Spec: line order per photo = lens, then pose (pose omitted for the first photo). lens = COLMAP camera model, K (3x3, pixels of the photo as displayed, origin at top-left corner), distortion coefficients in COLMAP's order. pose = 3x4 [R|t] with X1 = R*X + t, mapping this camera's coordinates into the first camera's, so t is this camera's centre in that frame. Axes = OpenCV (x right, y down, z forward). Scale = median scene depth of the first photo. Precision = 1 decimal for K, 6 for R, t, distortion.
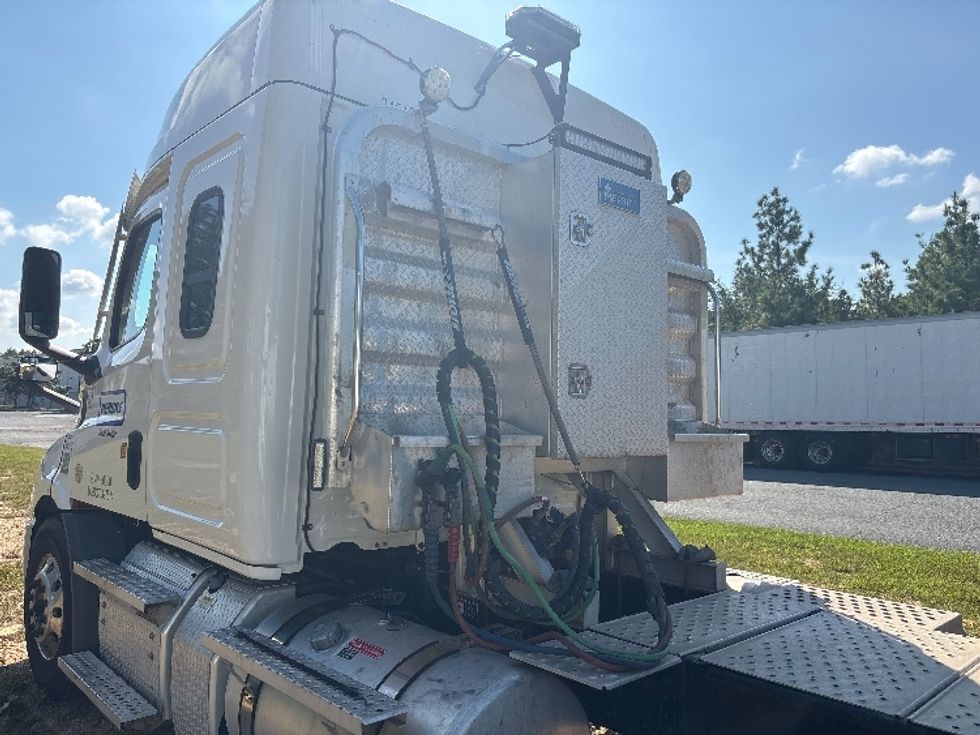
lens RADIAL K [[750.6, 0, 487.0], [0, 750.6, 343.4], [0, 0, 1]] dist [0.031385, -0.000529]
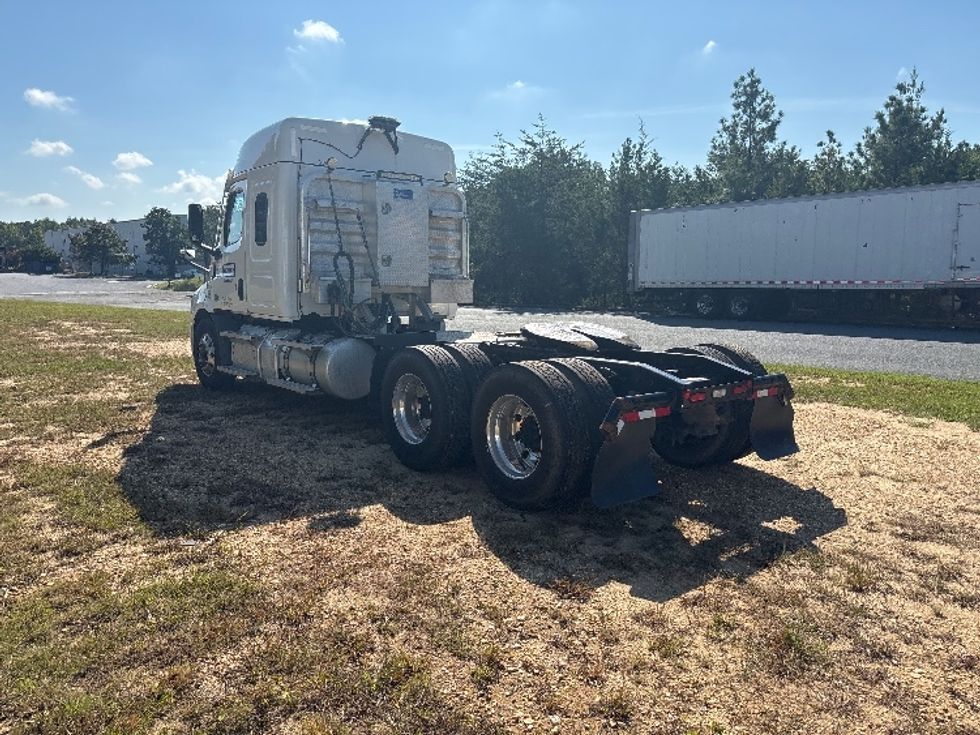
lens RADIAL K [[757.3, 0, 490.0], [0, 757.3, 367.5], [0, 0, 1]] dist [0.018149, -0.001459]
pose [[0.998224, 0.001209, -0.059561, 0.075061], [0.011149, 0.978336, 0.206724, -0.015989], [0.058521, -0.207021, 0.976585, -0.213264]]
